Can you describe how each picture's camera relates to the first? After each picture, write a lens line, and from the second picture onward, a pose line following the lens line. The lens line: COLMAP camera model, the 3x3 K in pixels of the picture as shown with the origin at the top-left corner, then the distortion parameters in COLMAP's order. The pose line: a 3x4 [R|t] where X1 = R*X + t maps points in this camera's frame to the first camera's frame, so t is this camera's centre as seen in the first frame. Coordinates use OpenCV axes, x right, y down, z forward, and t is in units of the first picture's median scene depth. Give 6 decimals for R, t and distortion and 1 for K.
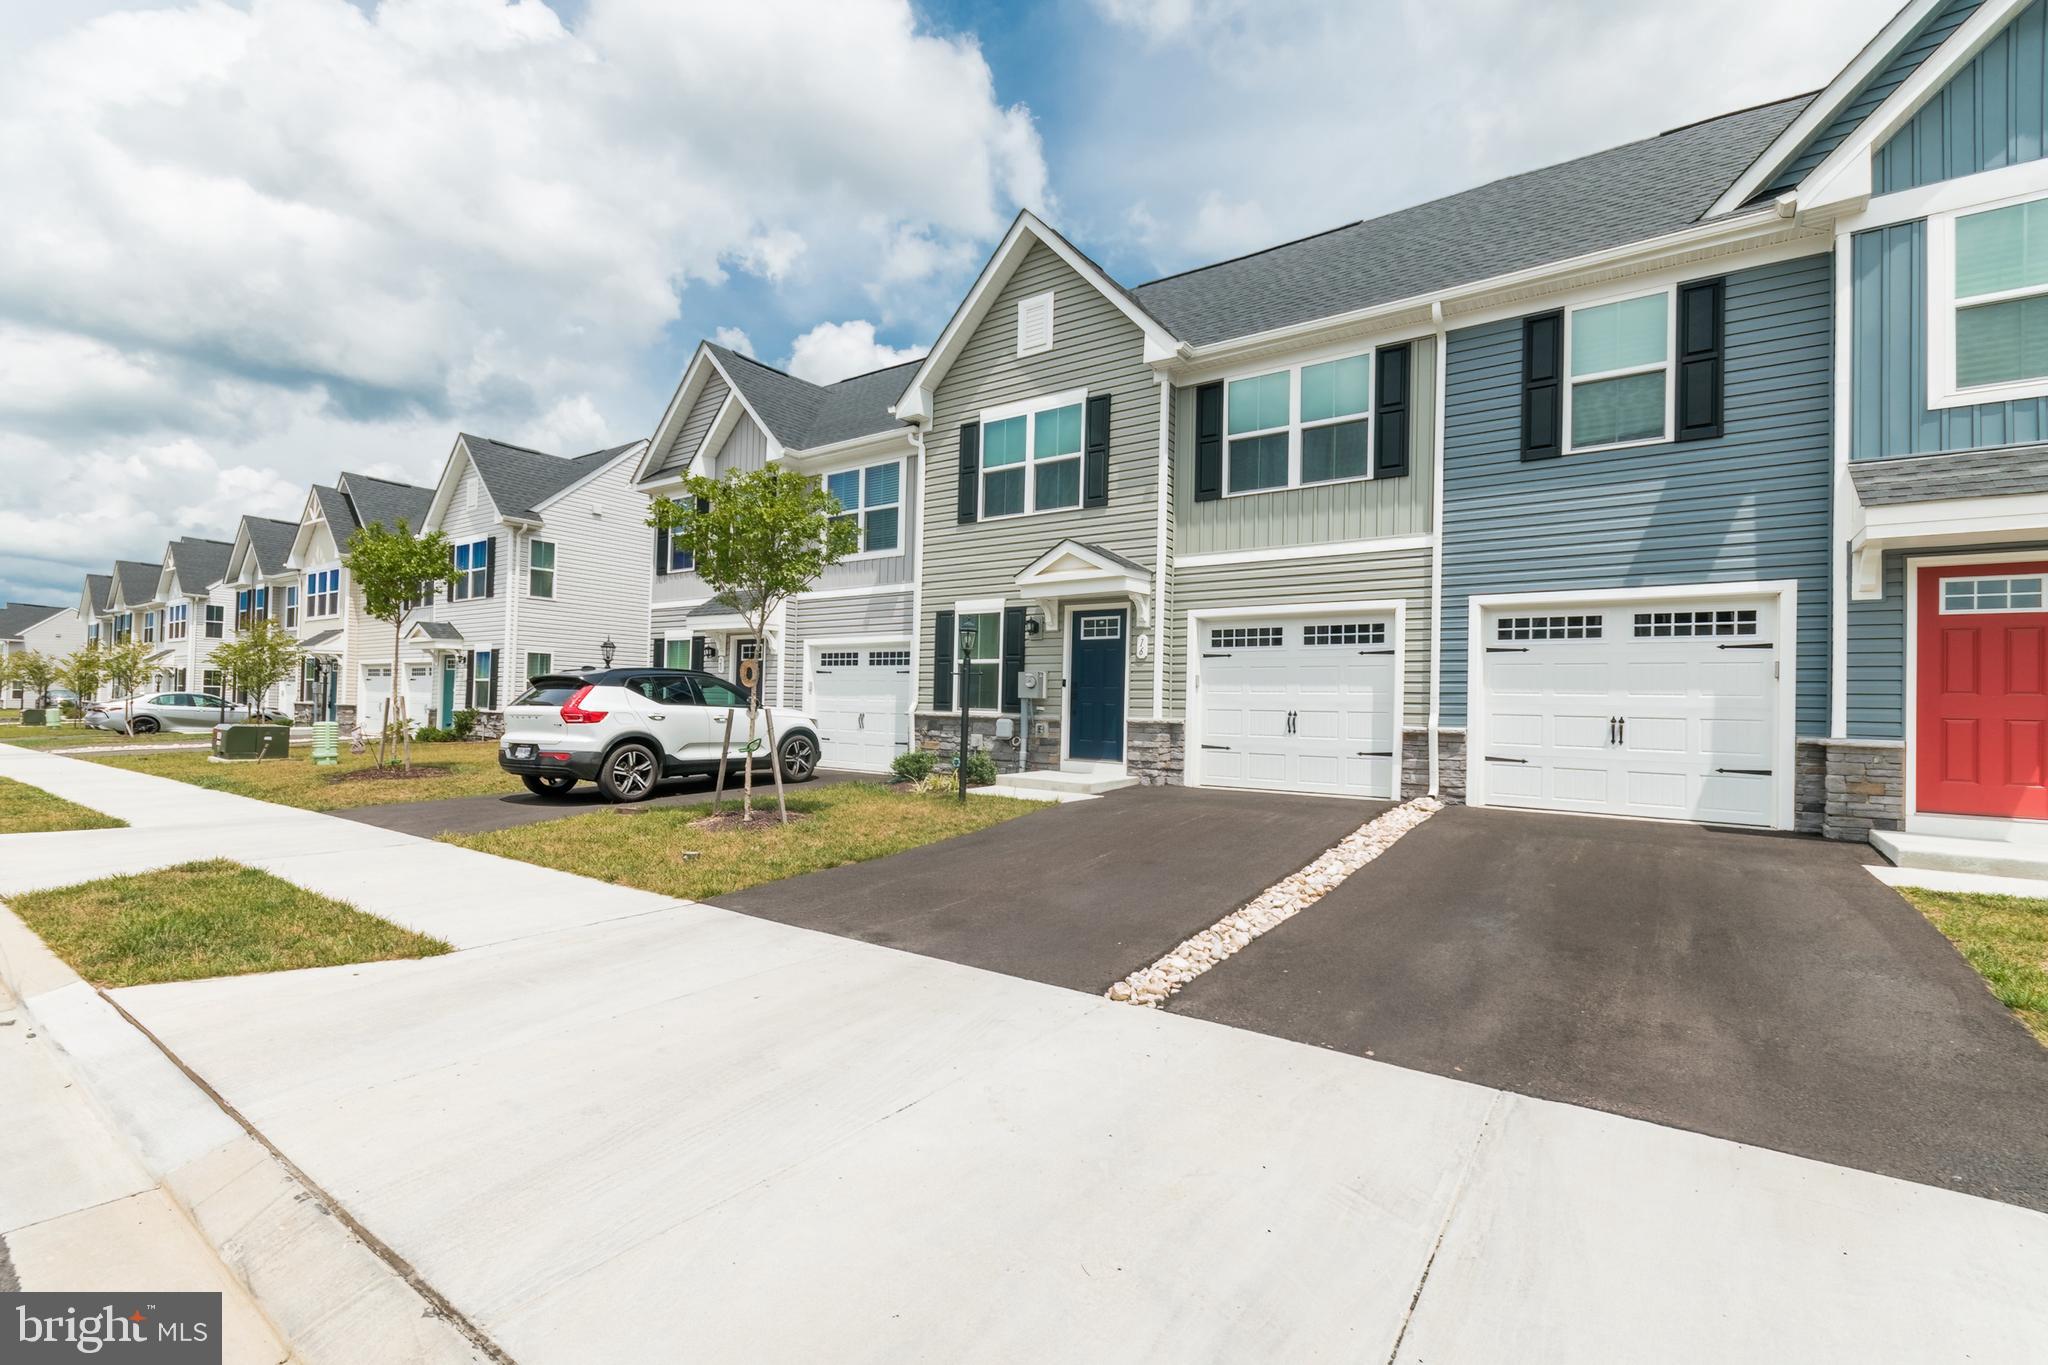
lens RADIAL K [[928.0, 0, 1017.8], [0, 928.0, 690.2], [0, 0, 1]] dist [0.006571, -0.000578]
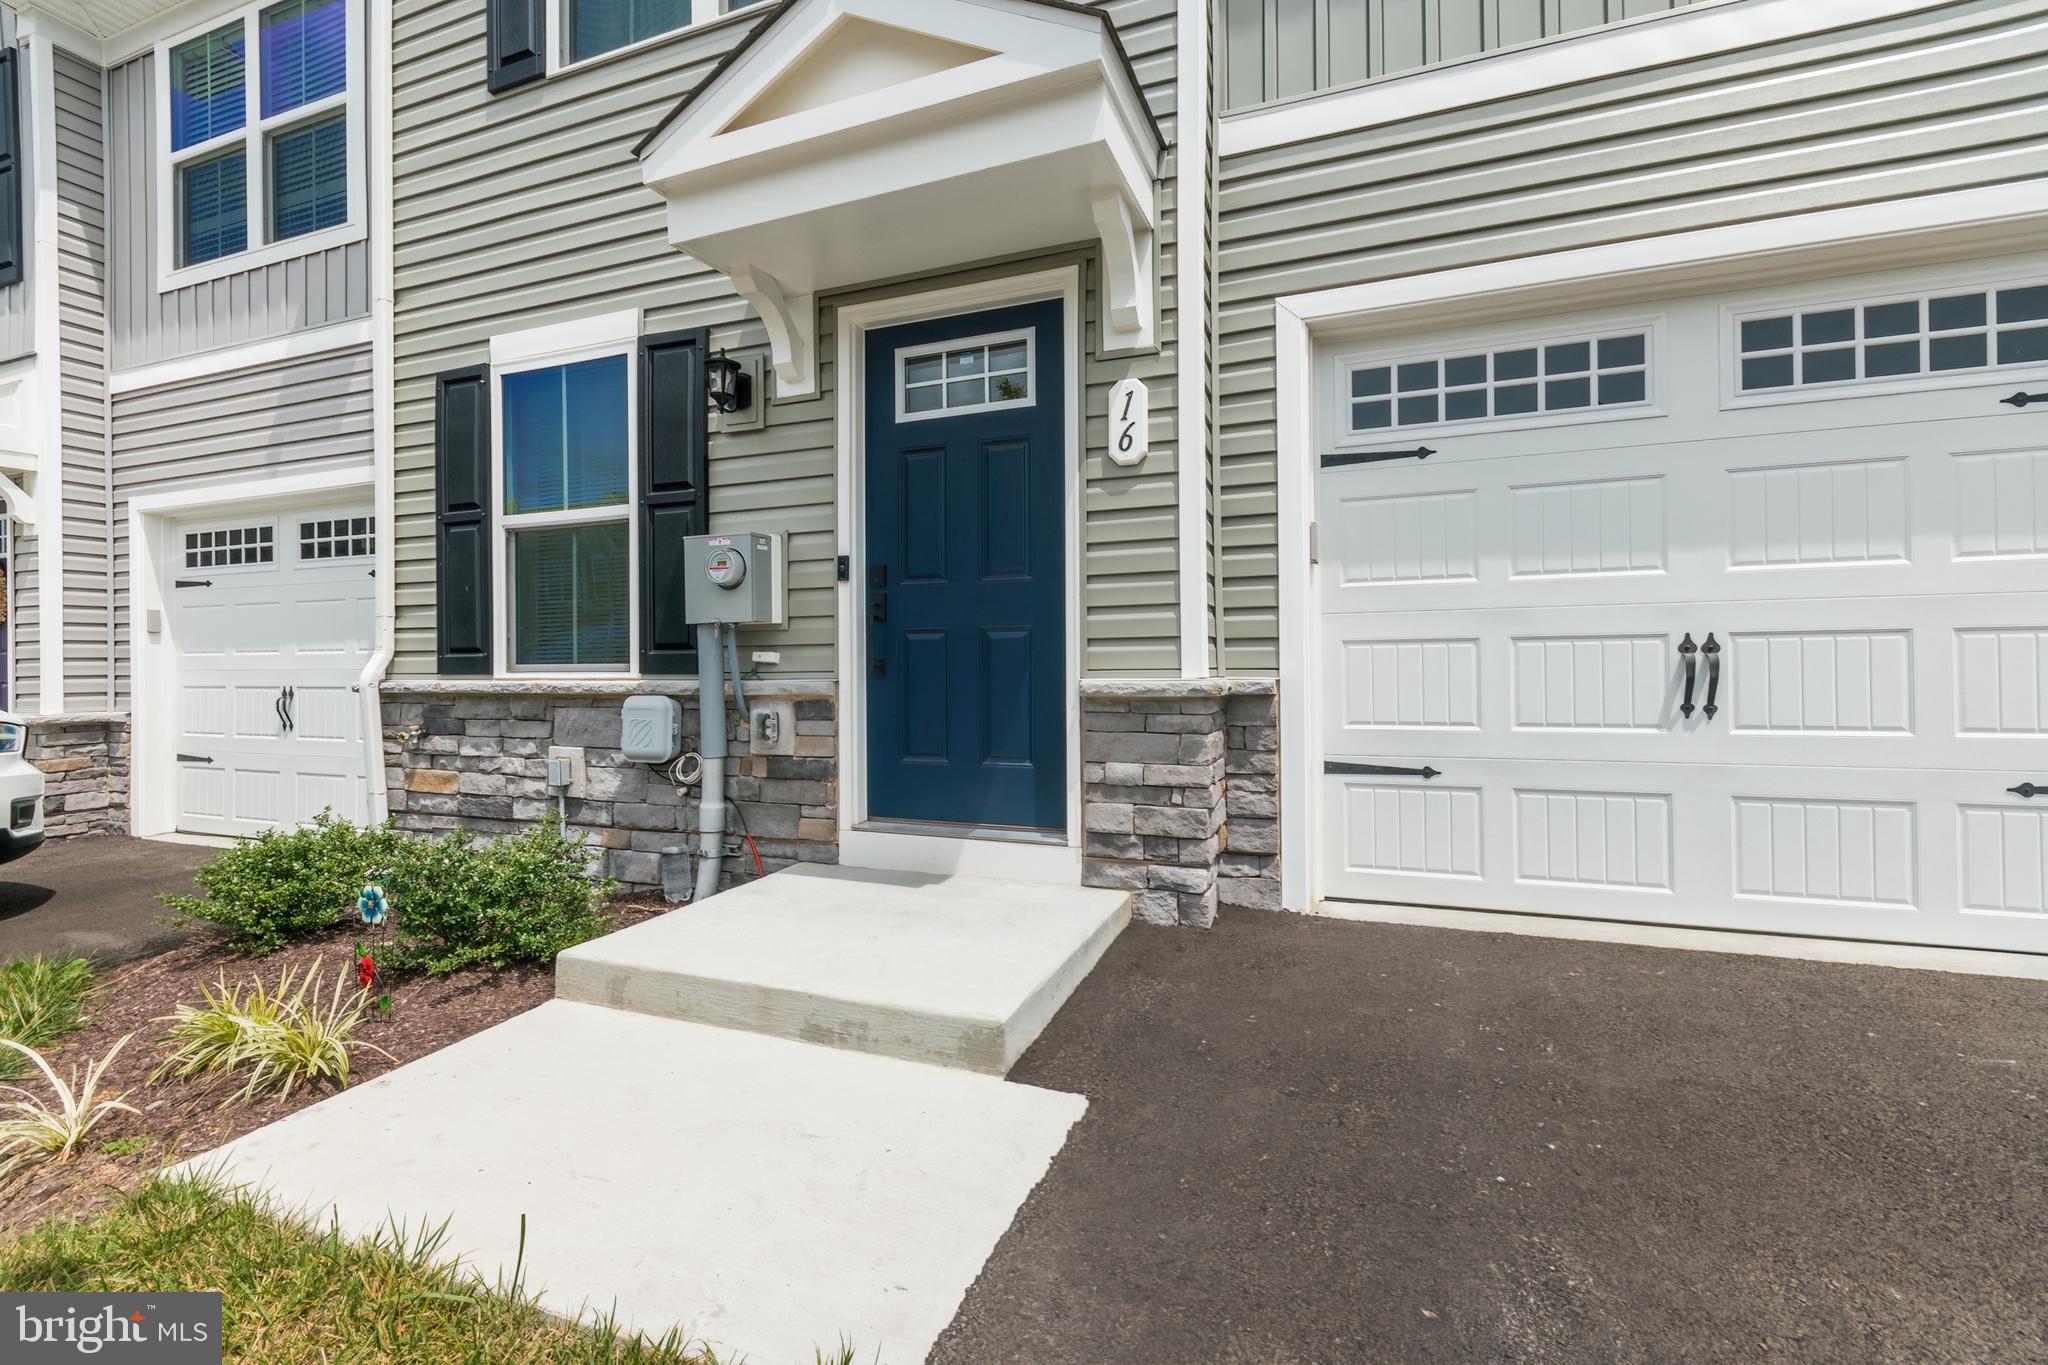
lens RADIAL K [[928.0, 0, 1017.1], [0, 928.0, 668.0], [0, 0, 1]] dist [0.006571, -0.000578]
pose [[0.968550, -0.032230, 0.246721, 0.028958], [0.026218, 0.999275, 0.027616, 0.016902], [-0.247432, -0.020279, 0.968693, 0.690158]]
